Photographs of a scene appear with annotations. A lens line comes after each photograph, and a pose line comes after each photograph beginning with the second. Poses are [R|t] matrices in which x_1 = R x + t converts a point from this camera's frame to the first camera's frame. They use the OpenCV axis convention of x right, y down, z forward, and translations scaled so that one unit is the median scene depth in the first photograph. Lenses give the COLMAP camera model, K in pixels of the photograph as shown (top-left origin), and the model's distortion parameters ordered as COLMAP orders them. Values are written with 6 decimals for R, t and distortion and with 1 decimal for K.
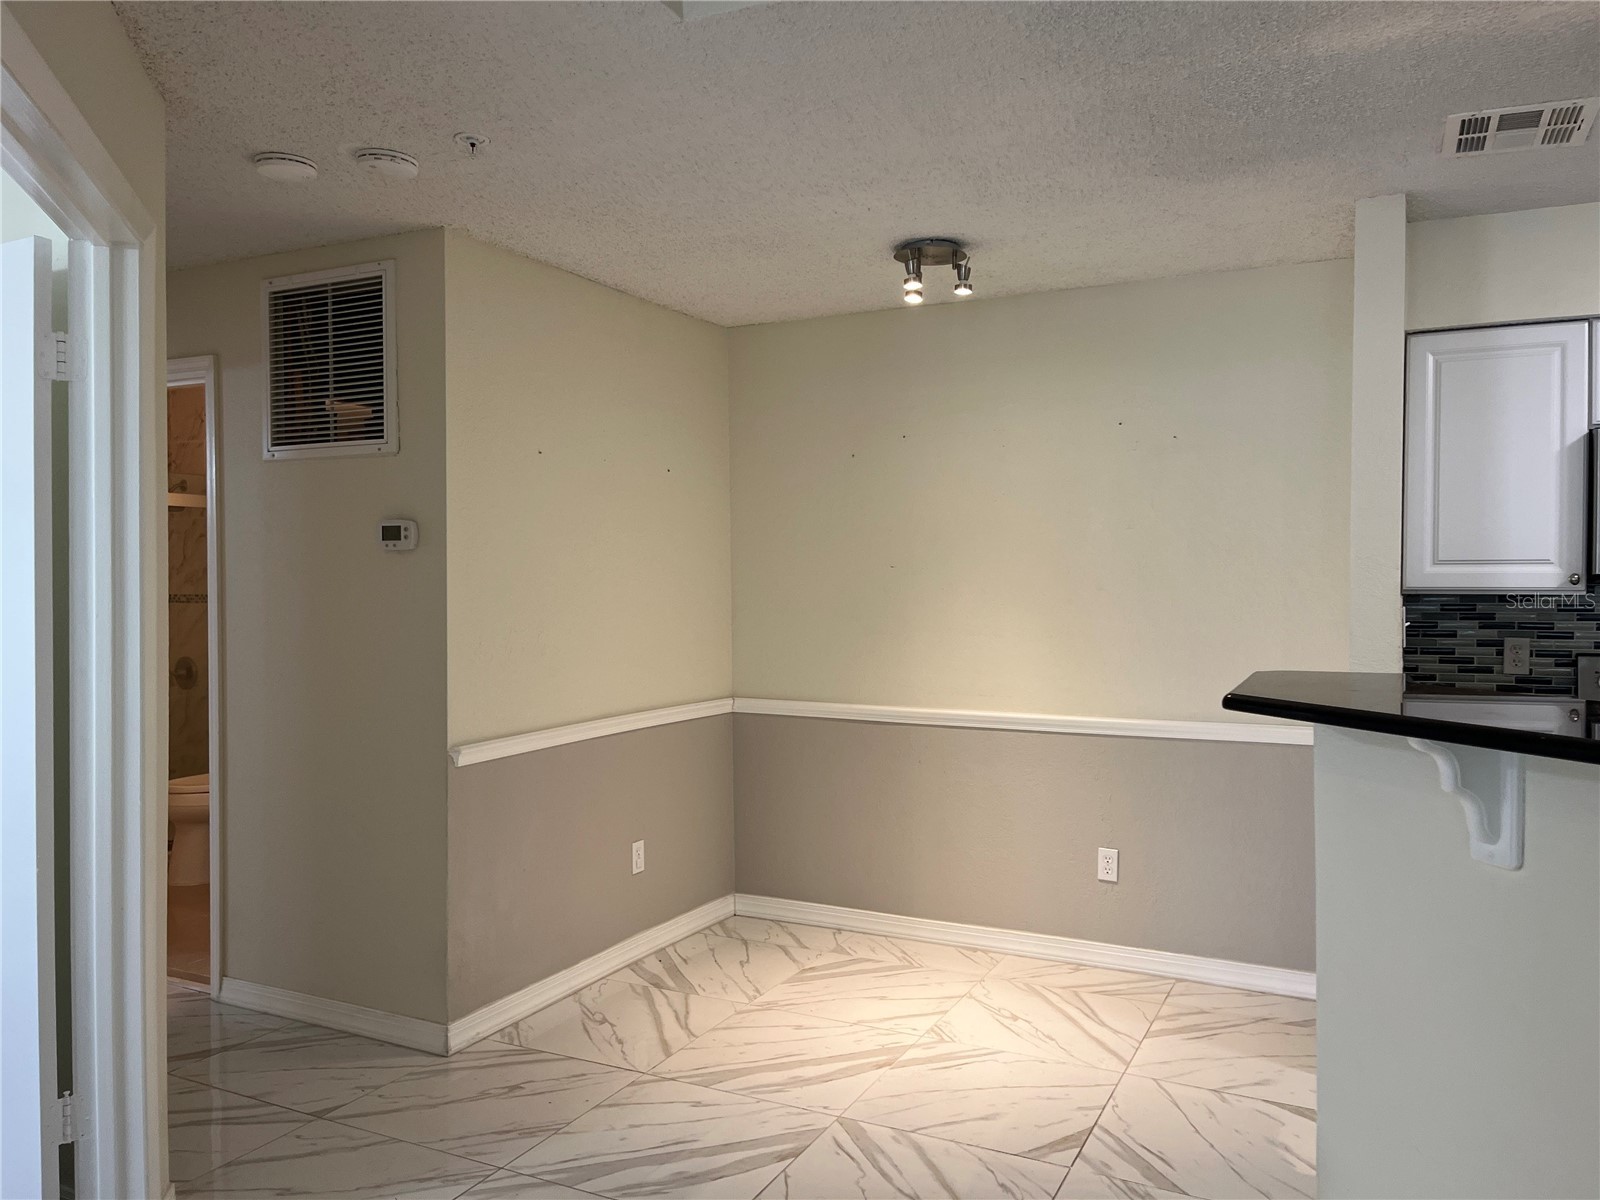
lens RADIAL K [[1209.3, 0, 804.9], [0, 1209.3, 605.5], [0, 0, 1]] dist [0.042869, -0.041249]
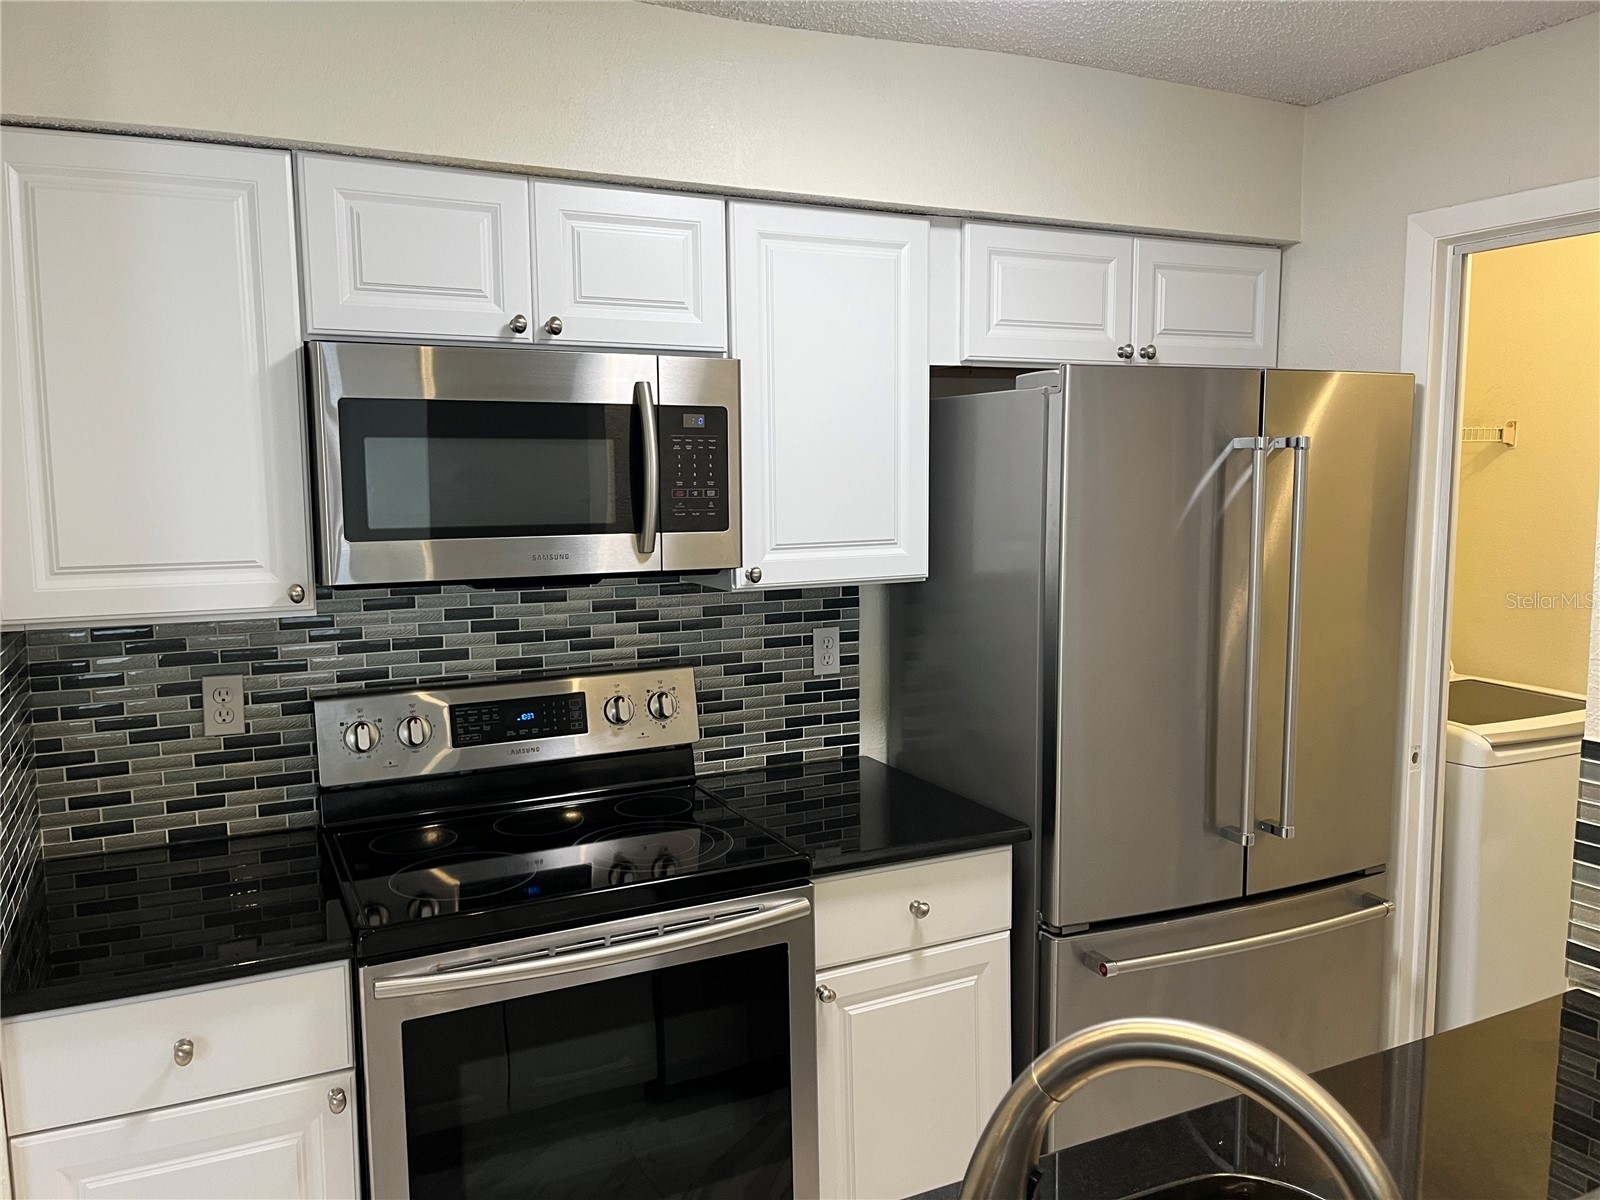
lens RADIAL K [[1209.3, 0, 791.1], [0, 1209.3, 601.7], [0, 0, 1]] dist [0.042869, -0.041249]
pose [[0.610344, -0.090603, 0.786938, 0.284324], [0.020718, 0.994923, 0.098480, -0.065618], [-0.791865, -0.043803, 0.609123, 0.410394]]
